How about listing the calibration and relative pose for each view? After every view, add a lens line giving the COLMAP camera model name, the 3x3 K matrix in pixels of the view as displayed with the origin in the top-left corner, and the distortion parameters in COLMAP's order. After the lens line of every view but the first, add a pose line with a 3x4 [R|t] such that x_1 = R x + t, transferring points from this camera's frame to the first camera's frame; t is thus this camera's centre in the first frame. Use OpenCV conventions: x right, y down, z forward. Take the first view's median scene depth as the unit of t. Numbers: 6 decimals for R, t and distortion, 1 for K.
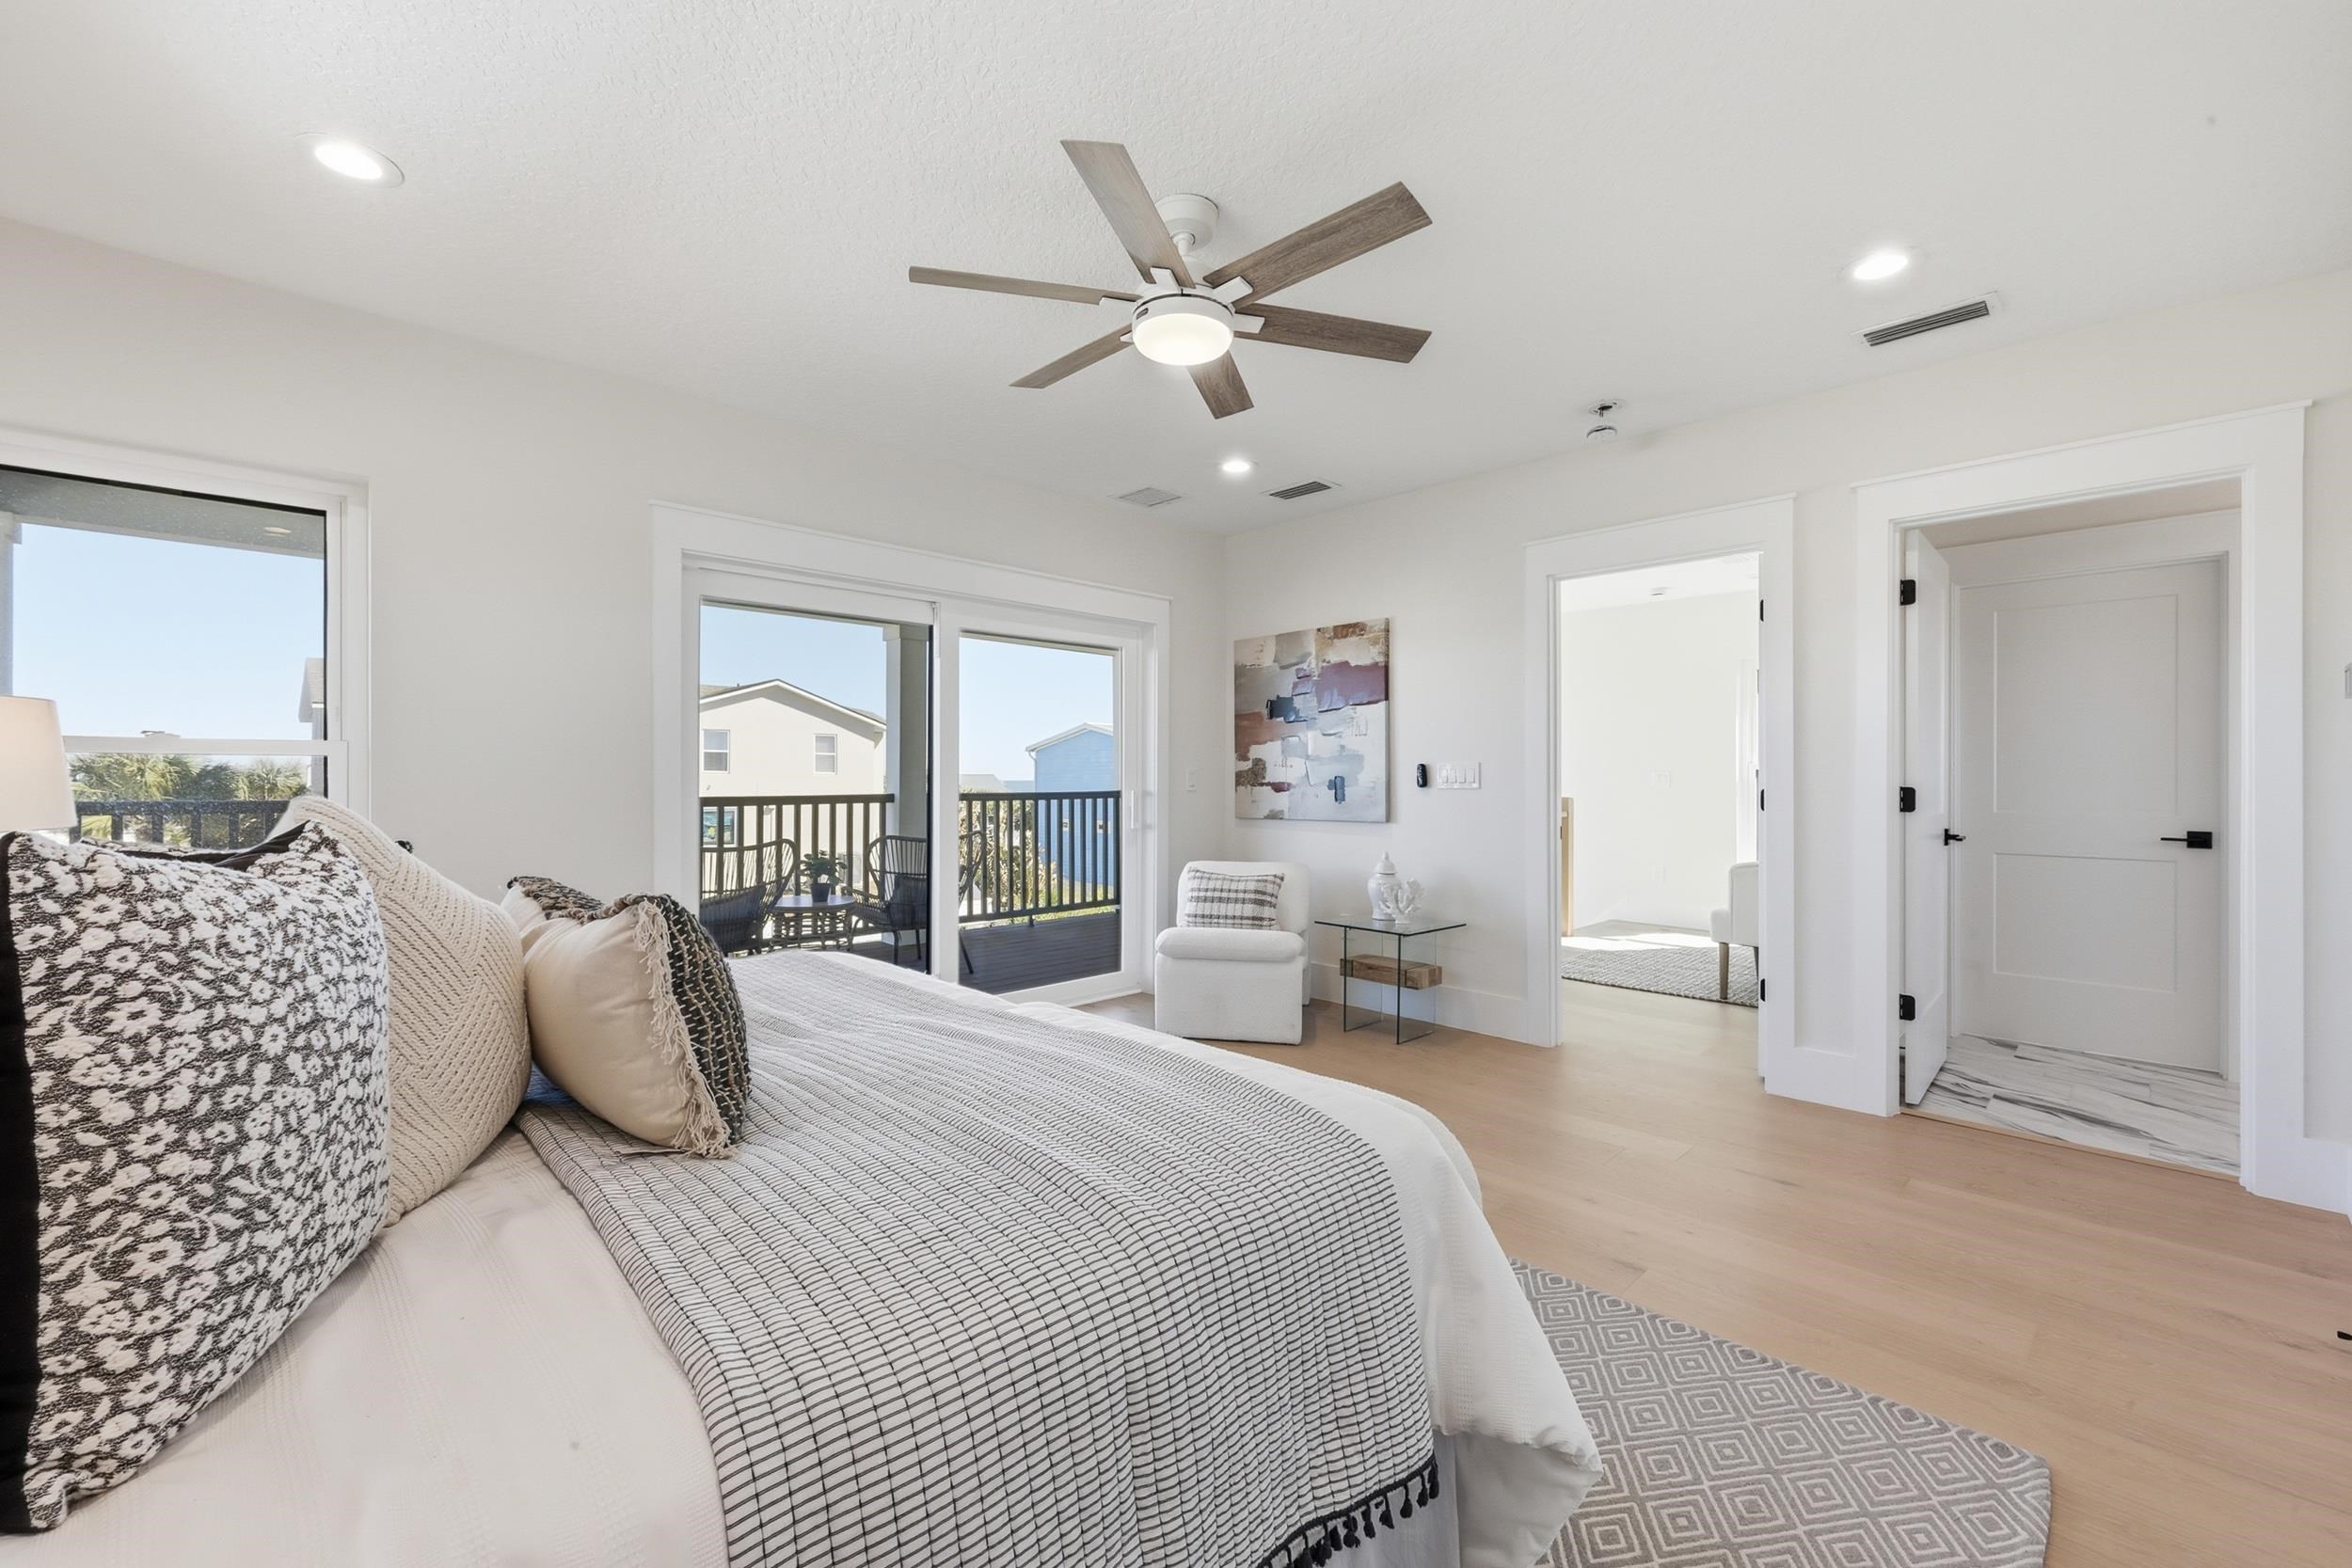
lens RADIAL K [[945.0, 0, 1176.0], [0, 945.0, 773.9], [0, 0, 1]] dist [-0.001657, -0.000668]
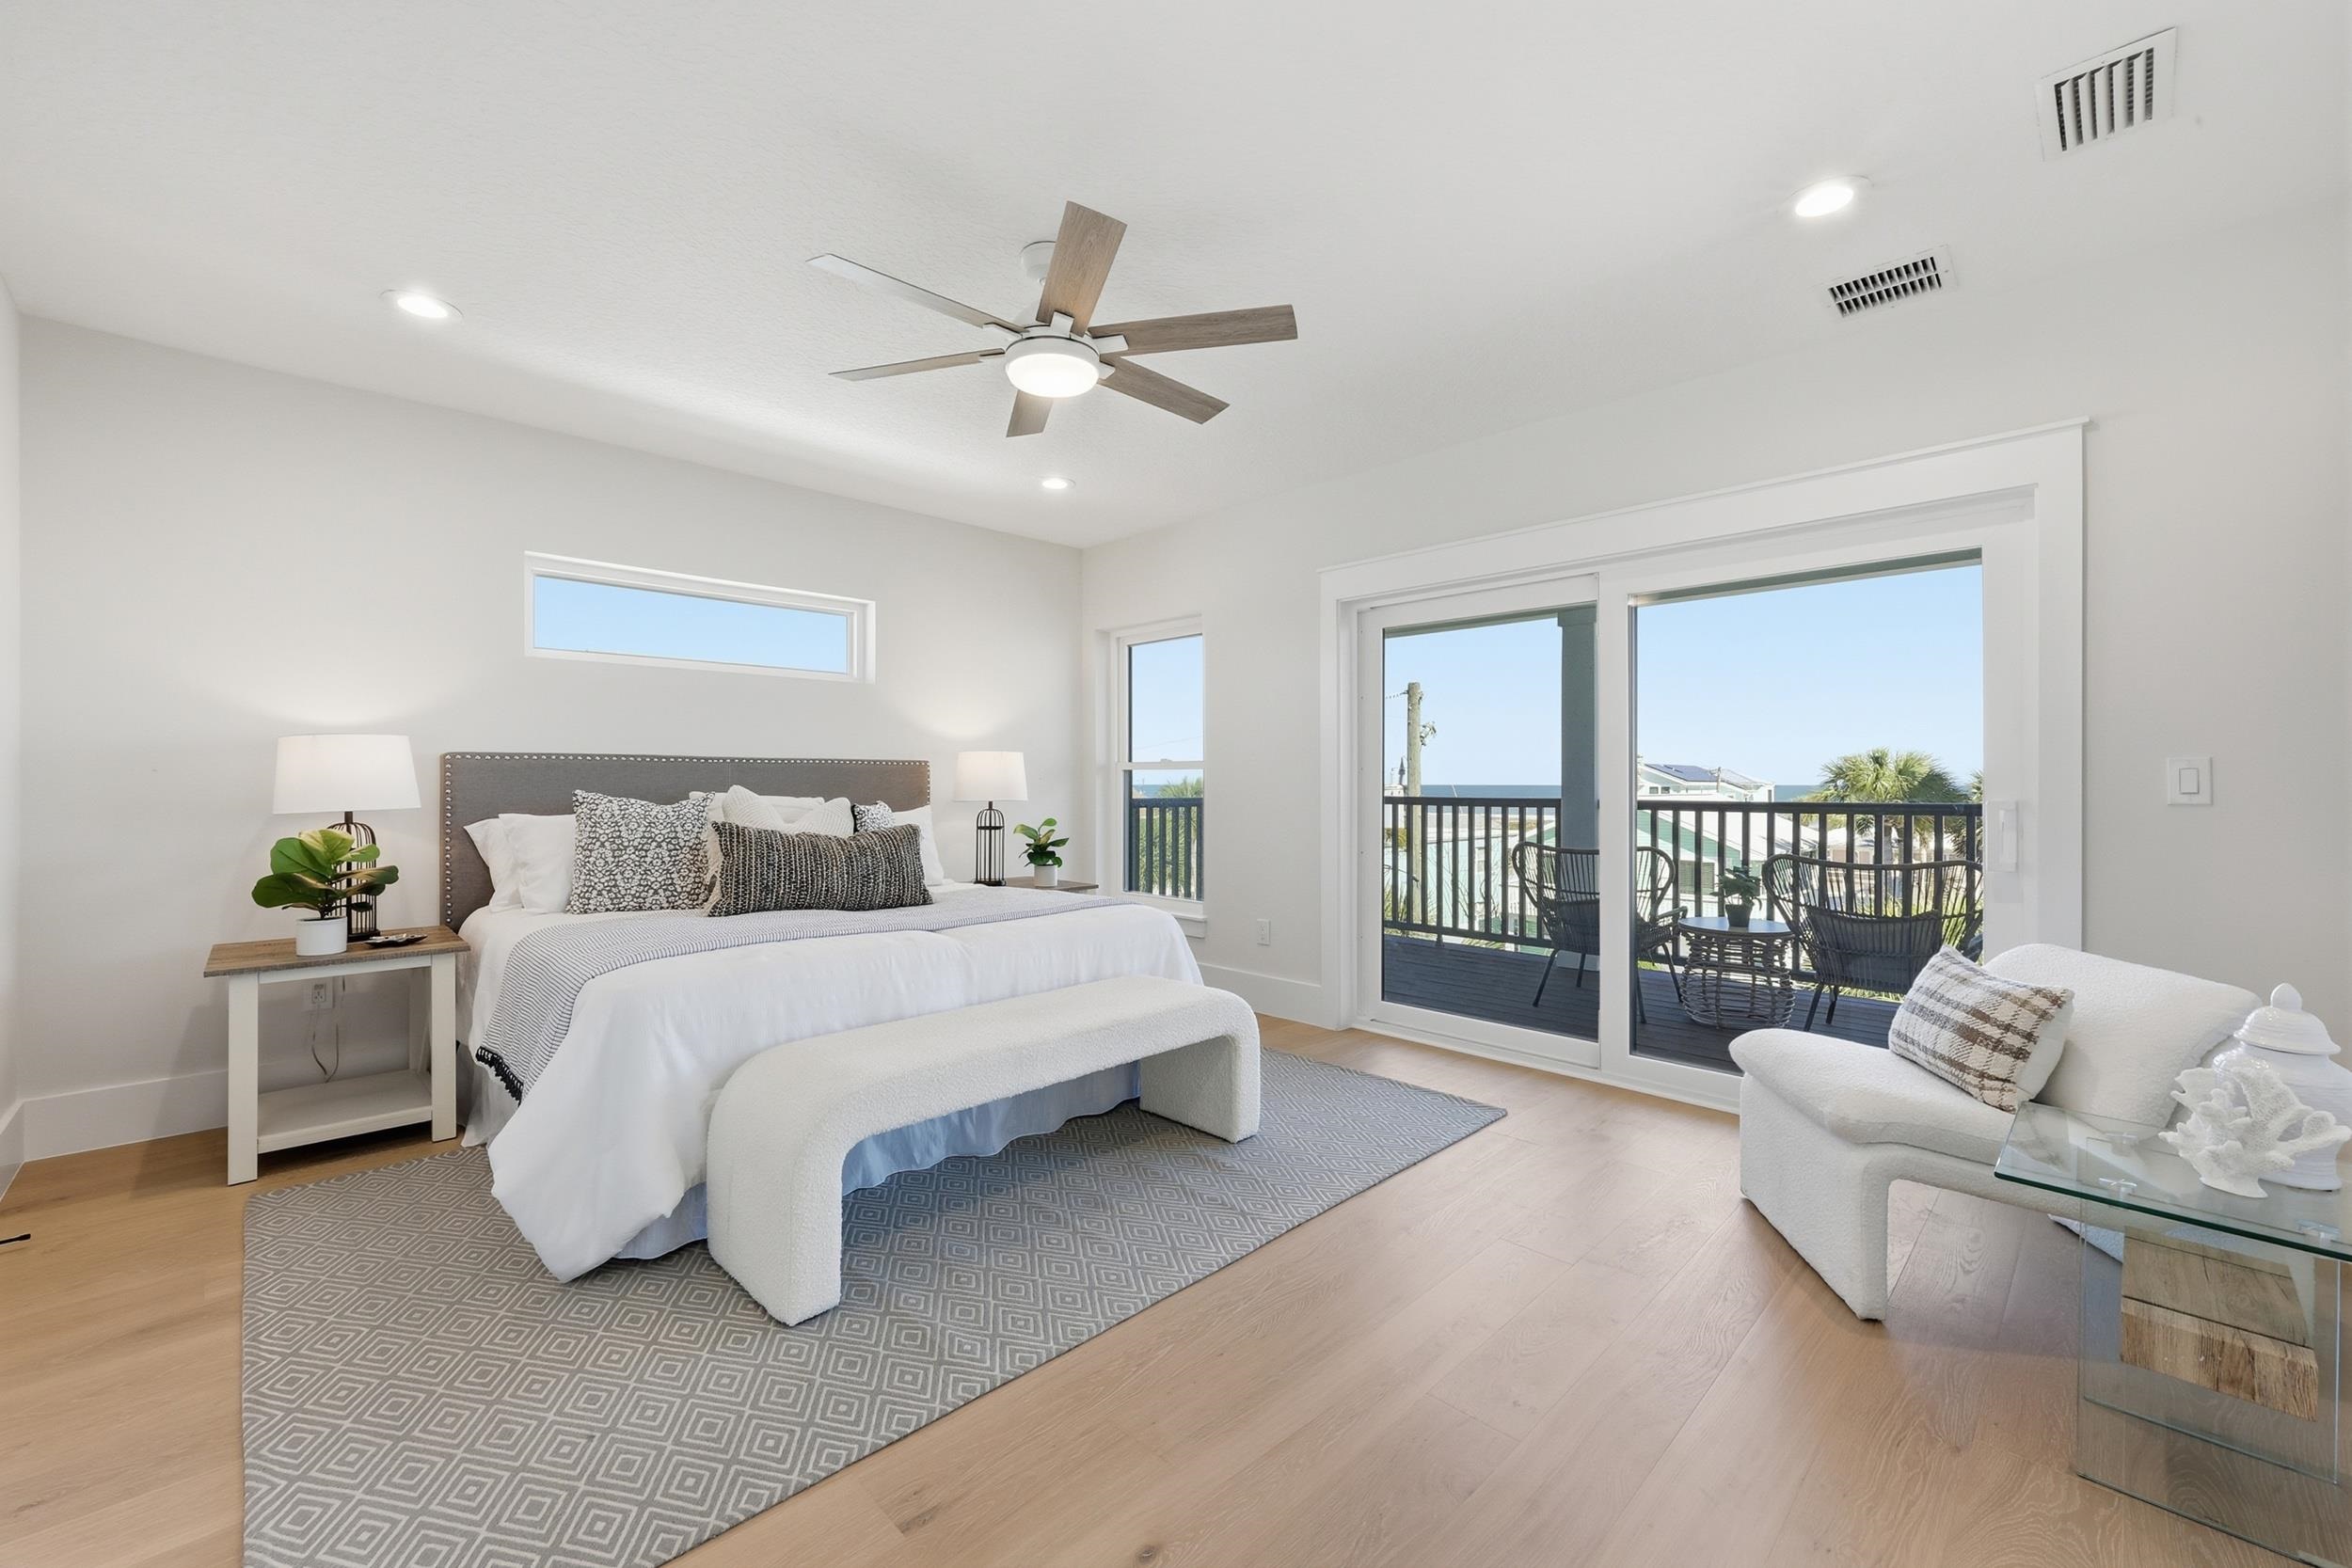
lens RADIAL K [[945.0, 0, 1172.1], [0, 945.0, 794.2], [0, 0, 1]] dist [-0.001657, -0.000668]
pose [[-0.001504, 0.011782, -0.999929, 0.596772], [0.002926, 0.999926, 0.011778, 0.005350], [0.999995, -0.002908, -0.001538, 0.614158]]
